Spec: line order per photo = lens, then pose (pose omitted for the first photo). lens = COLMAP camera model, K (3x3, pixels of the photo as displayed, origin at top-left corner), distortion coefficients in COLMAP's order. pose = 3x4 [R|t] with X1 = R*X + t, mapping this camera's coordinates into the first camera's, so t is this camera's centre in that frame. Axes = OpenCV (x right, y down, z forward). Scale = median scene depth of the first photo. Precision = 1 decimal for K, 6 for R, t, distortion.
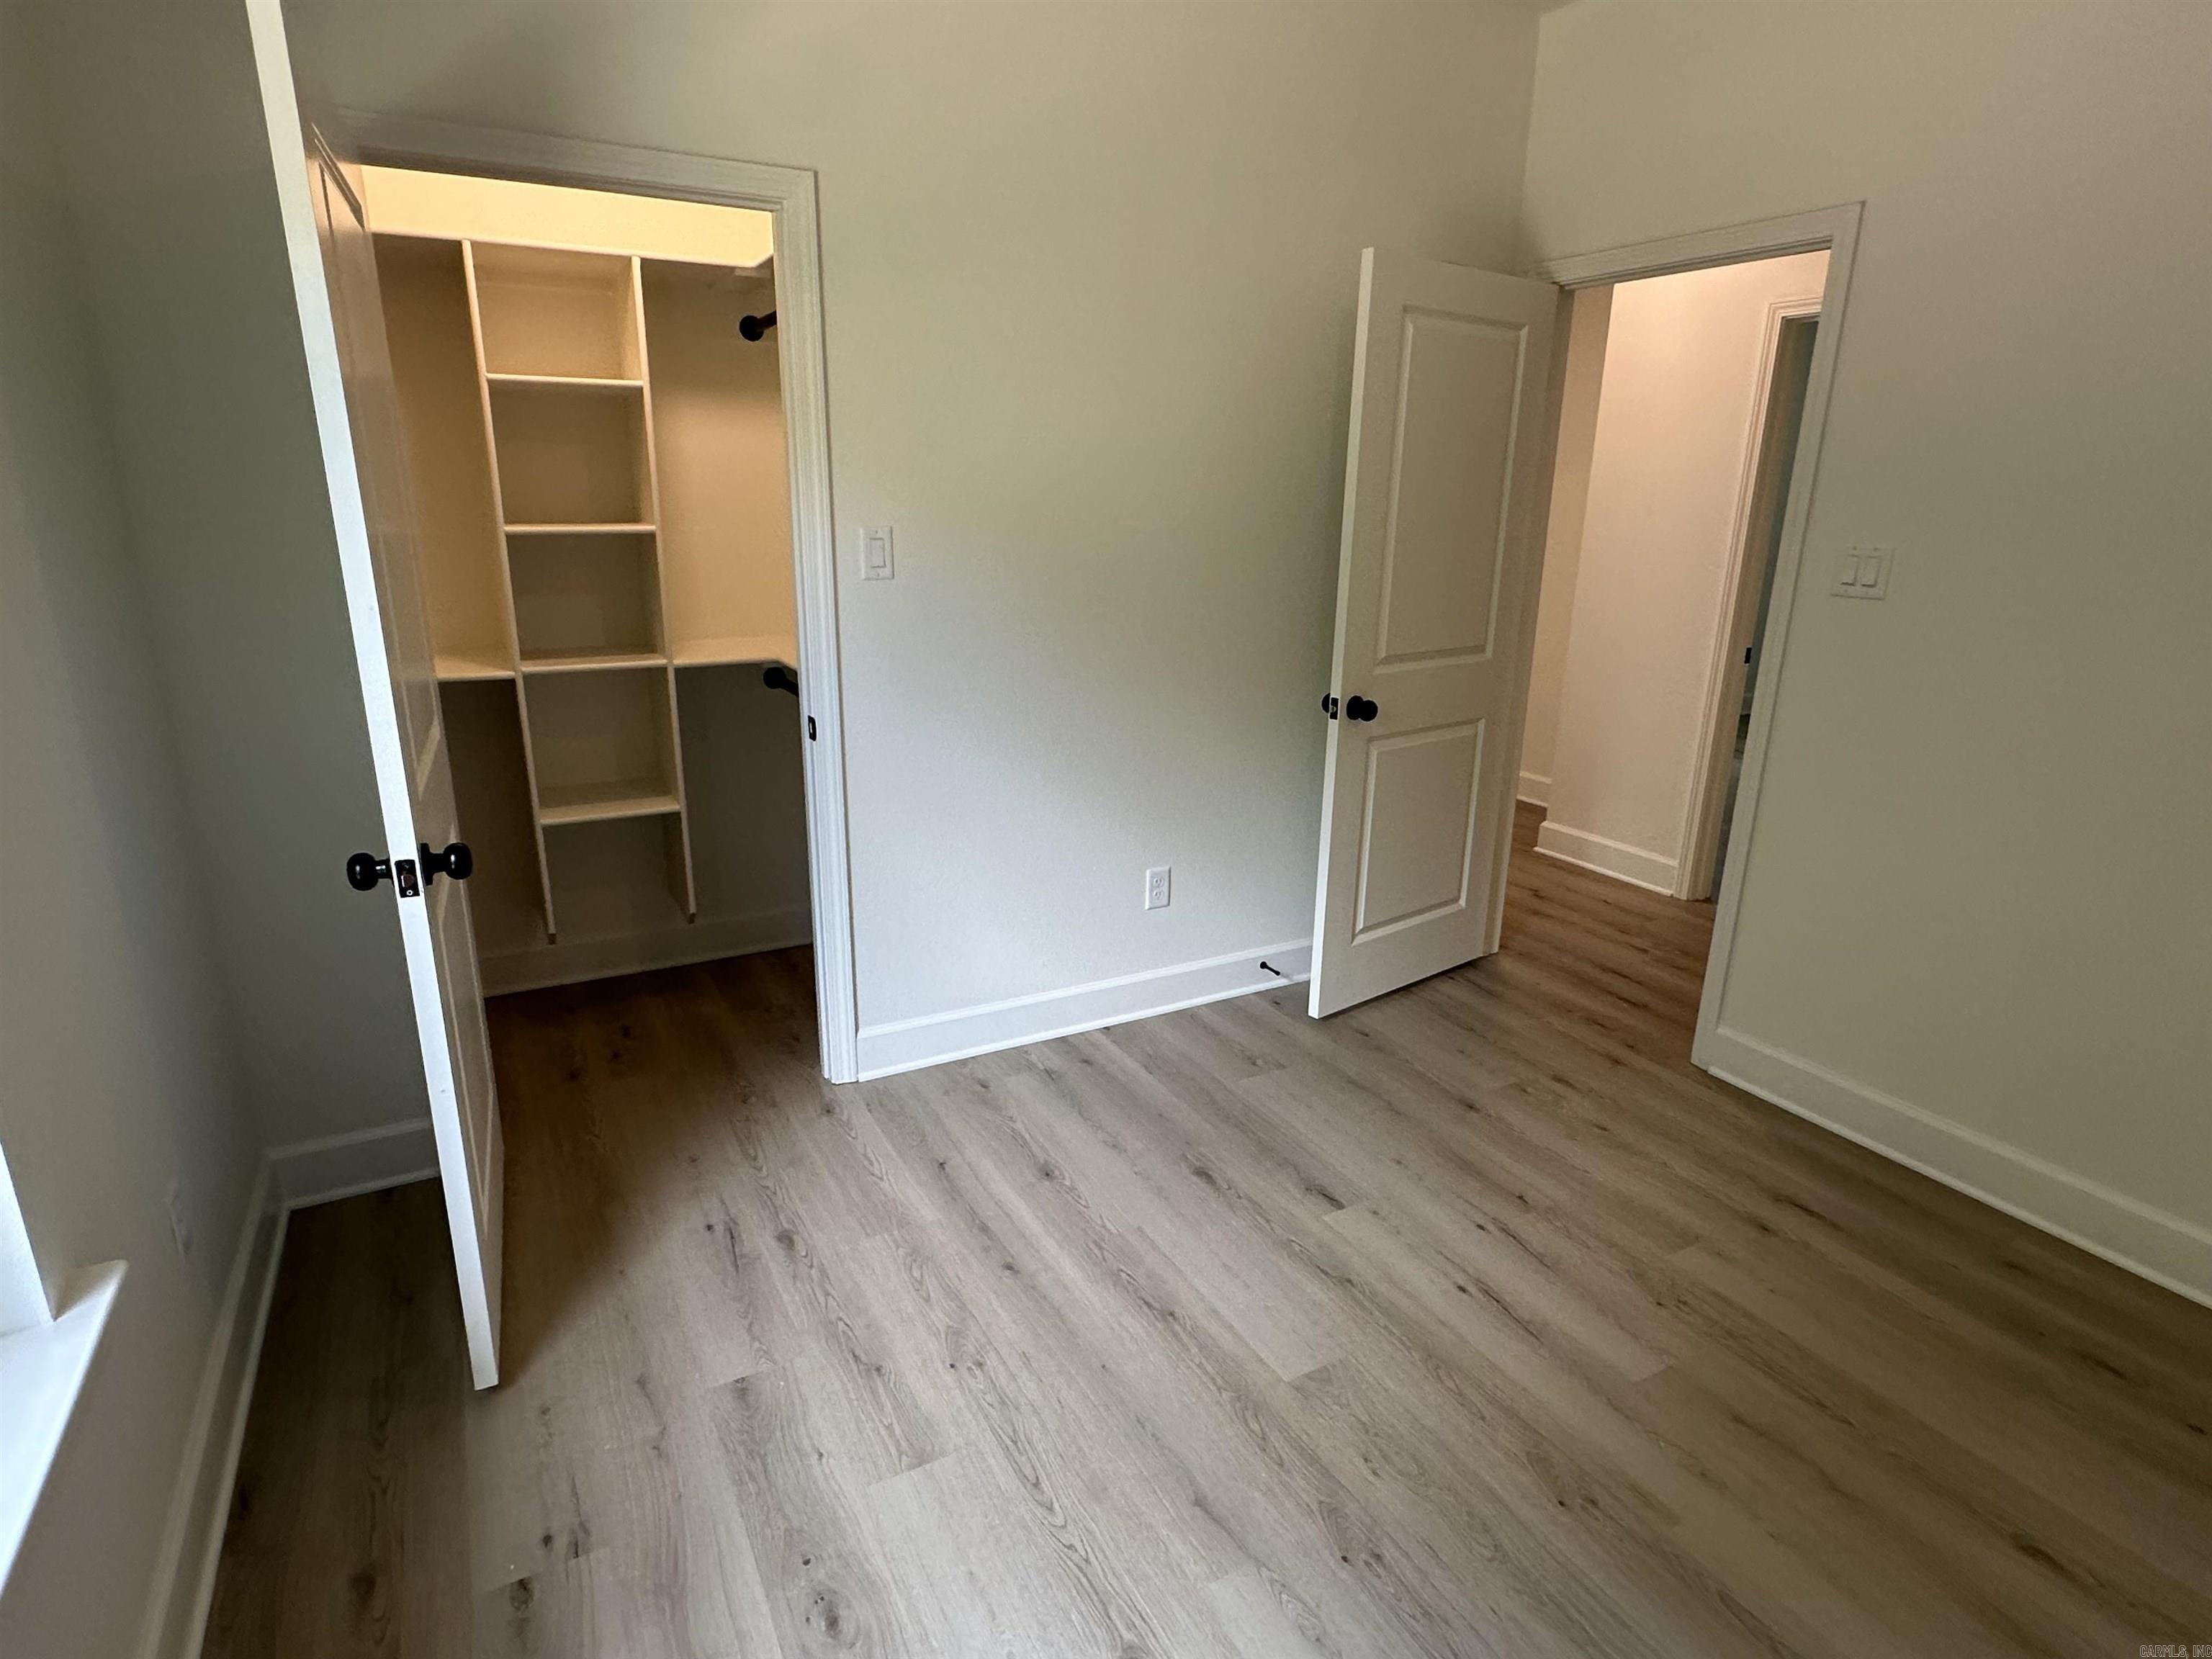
lens RADIAL K [[1178.9, 0, 1100.0], [0, 1178.9, 825.7], [0, 0, 1]] dist [-0.005351, 0.001065]
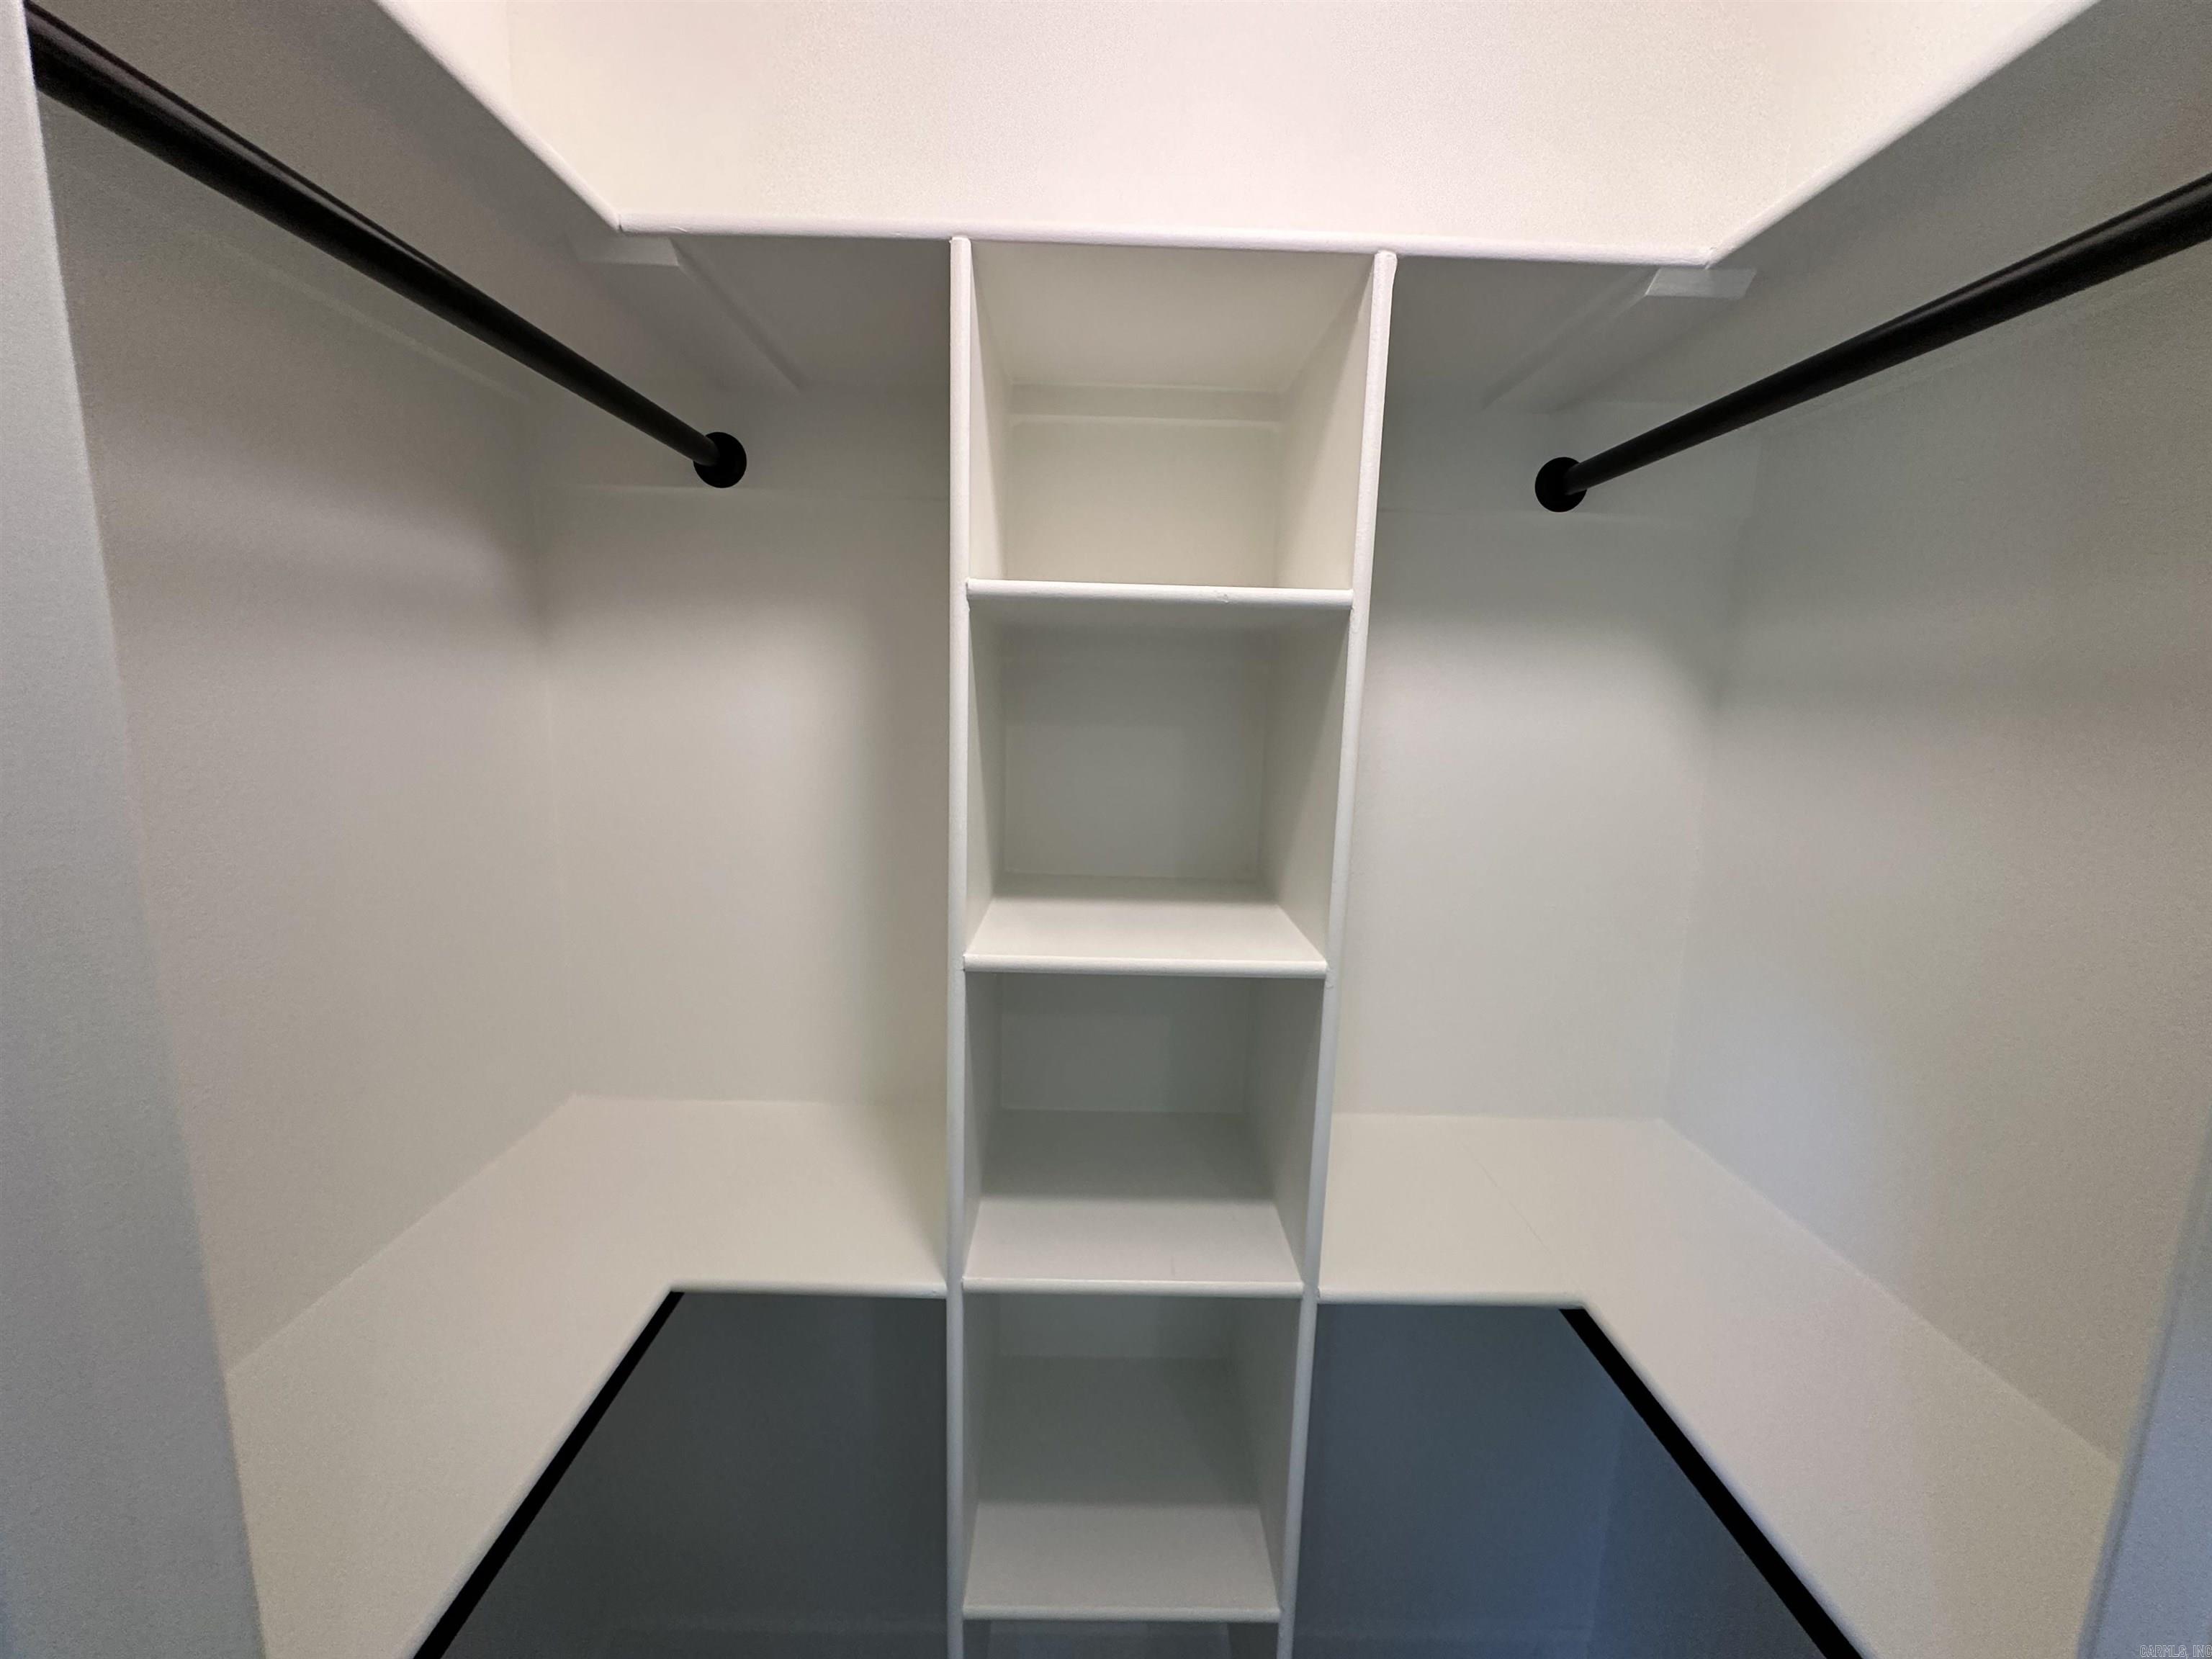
lens RADIAL K [[886.6, 0, 1105.3], [0, 886.6, 832.0], [0, 0, 1]] dist [-0.001500, -0.000048]
pose [[0.888922, 0.082241, -0.450616, -0.421618], [-0.144254, 0.983955, -0.104988, -0.340939], [0.434752, 0.158329, 0.886523, 0.948739]]
